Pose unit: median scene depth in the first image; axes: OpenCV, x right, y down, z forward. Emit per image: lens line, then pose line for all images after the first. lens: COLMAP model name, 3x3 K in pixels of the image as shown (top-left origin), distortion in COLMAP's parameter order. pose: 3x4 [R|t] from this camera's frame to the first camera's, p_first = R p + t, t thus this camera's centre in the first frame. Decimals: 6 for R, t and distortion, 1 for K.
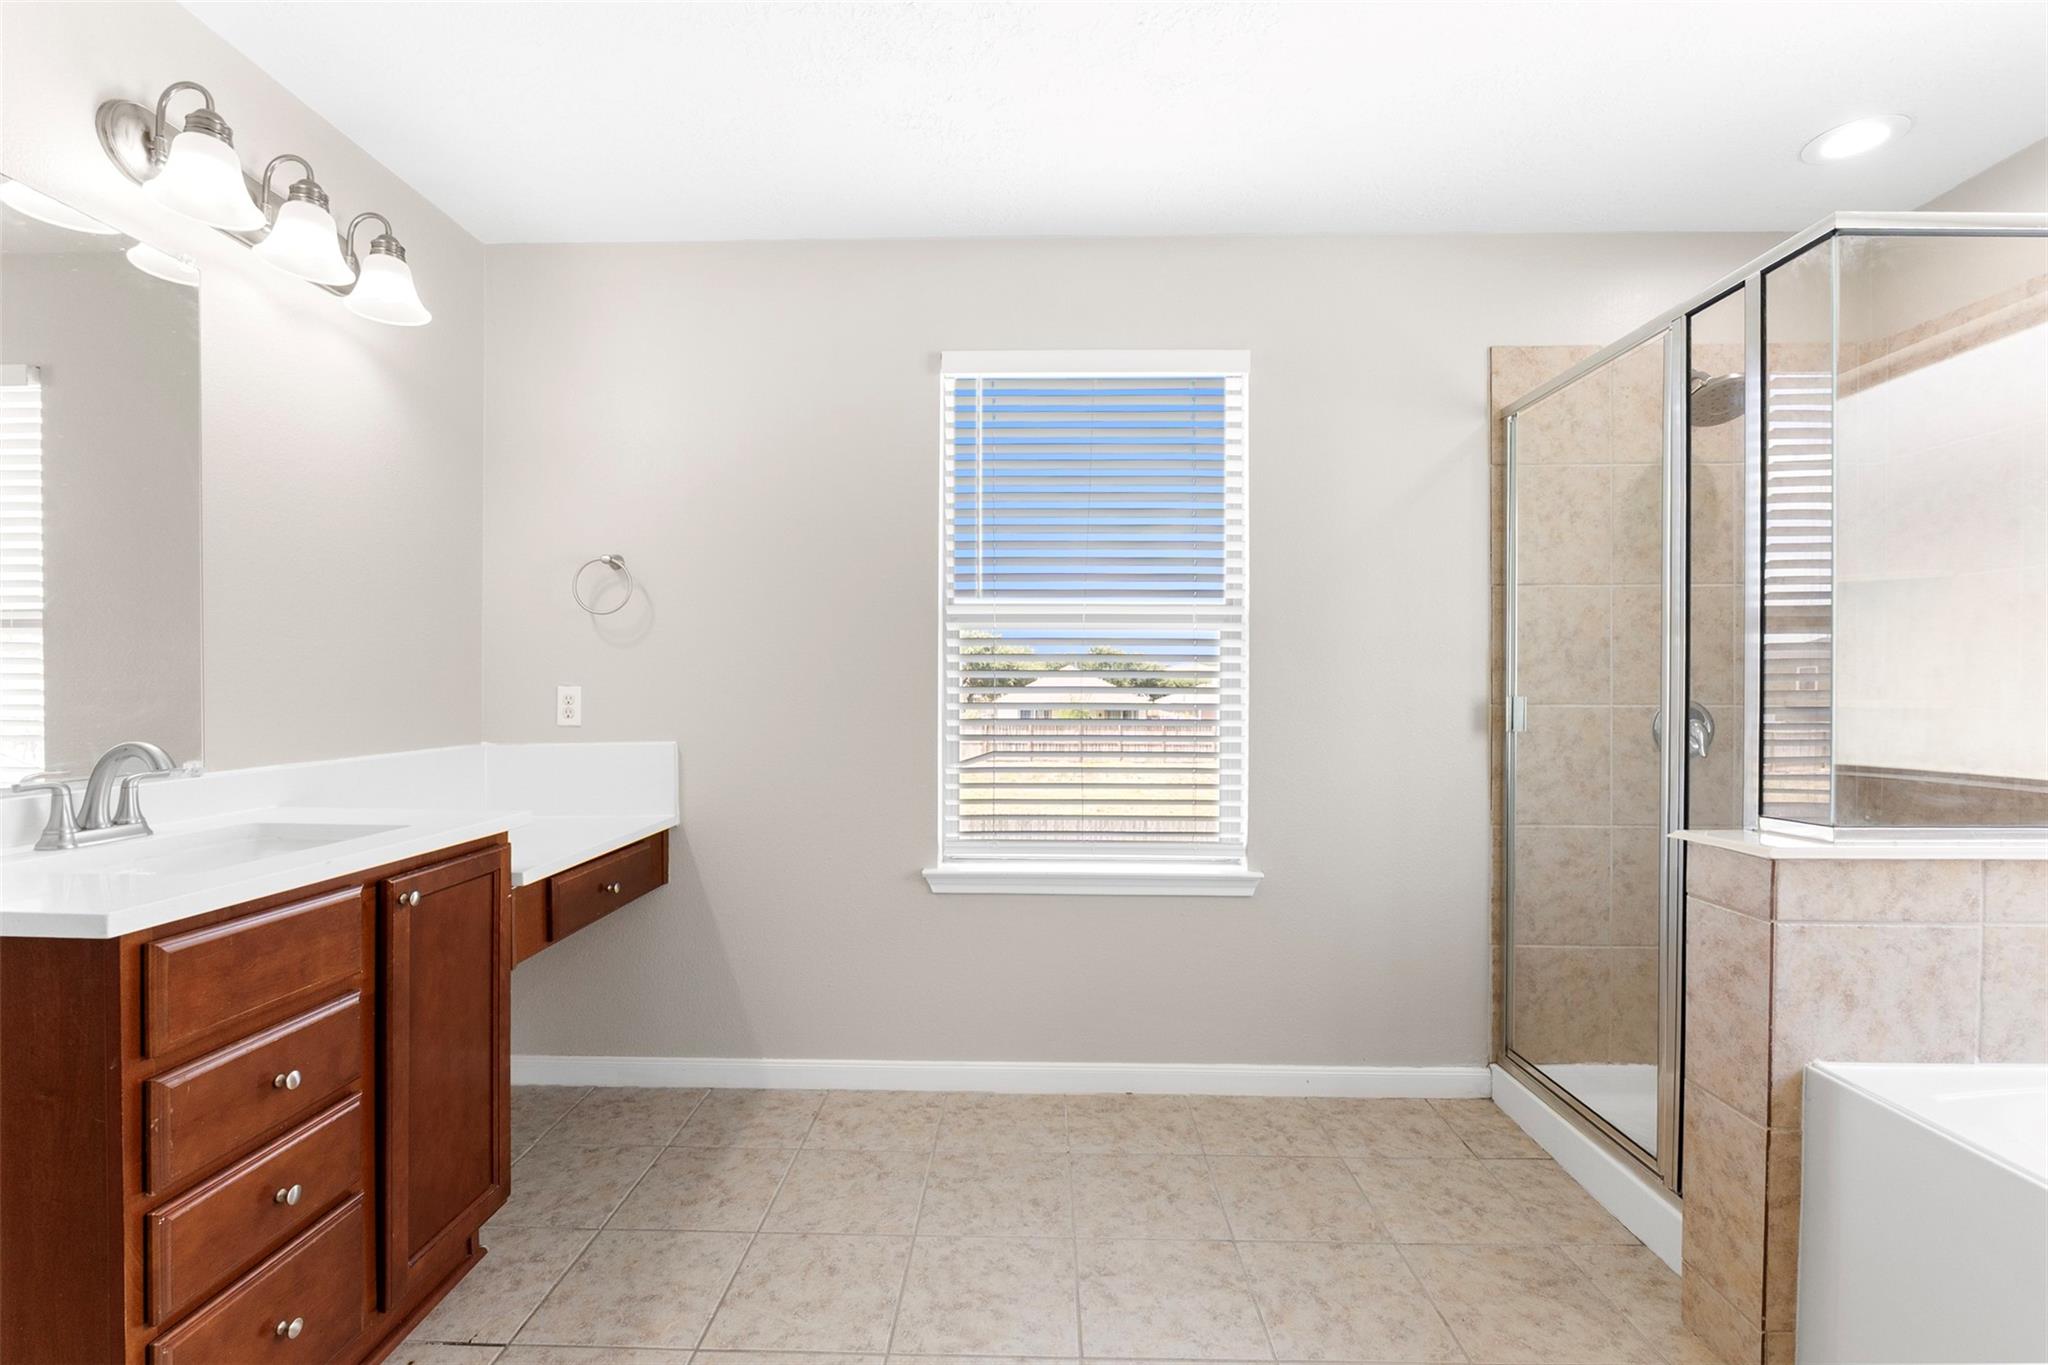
lens RADIAL K [[874.4, 0, 1031.5], [0, 874.4, 695.3], [0, 0, 1]] dist [0.007010, -0.001246]
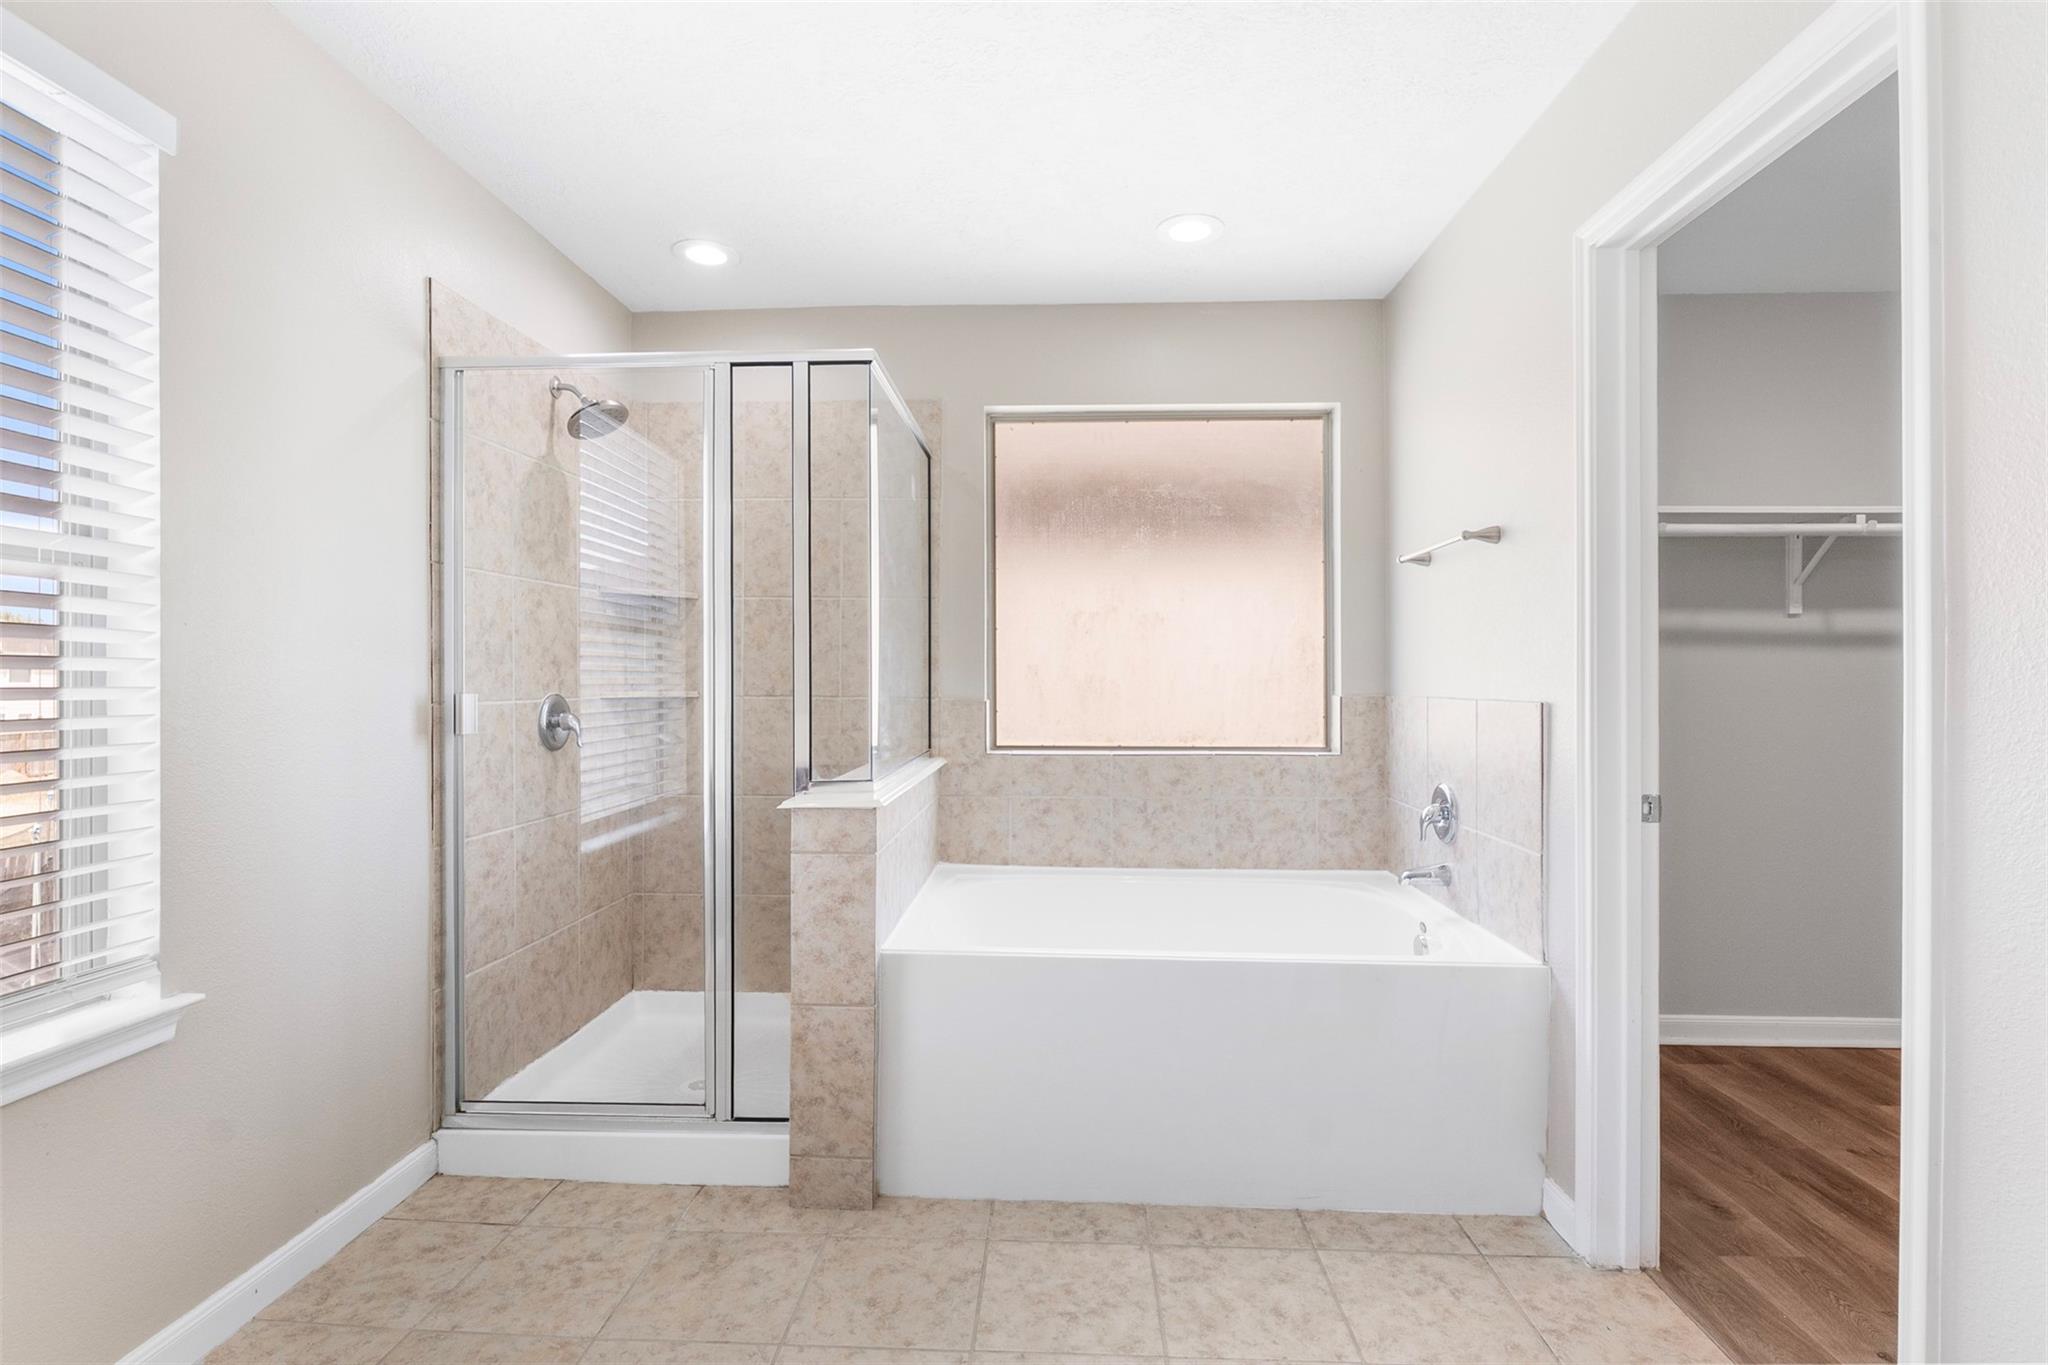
lens RADIAL K [[942.0, 0, 1028.0], [0, 942.0, 682.0], [0, 0, 1]] dist [-0.006427, 0.000180]
pose [[0.056470, -0.001257, 0.998404, -0.353046], [0.011820, 0.999930, 0.000591, -0.003894], [-0.998334, 0.011767, 0.056481, 0.396310]]
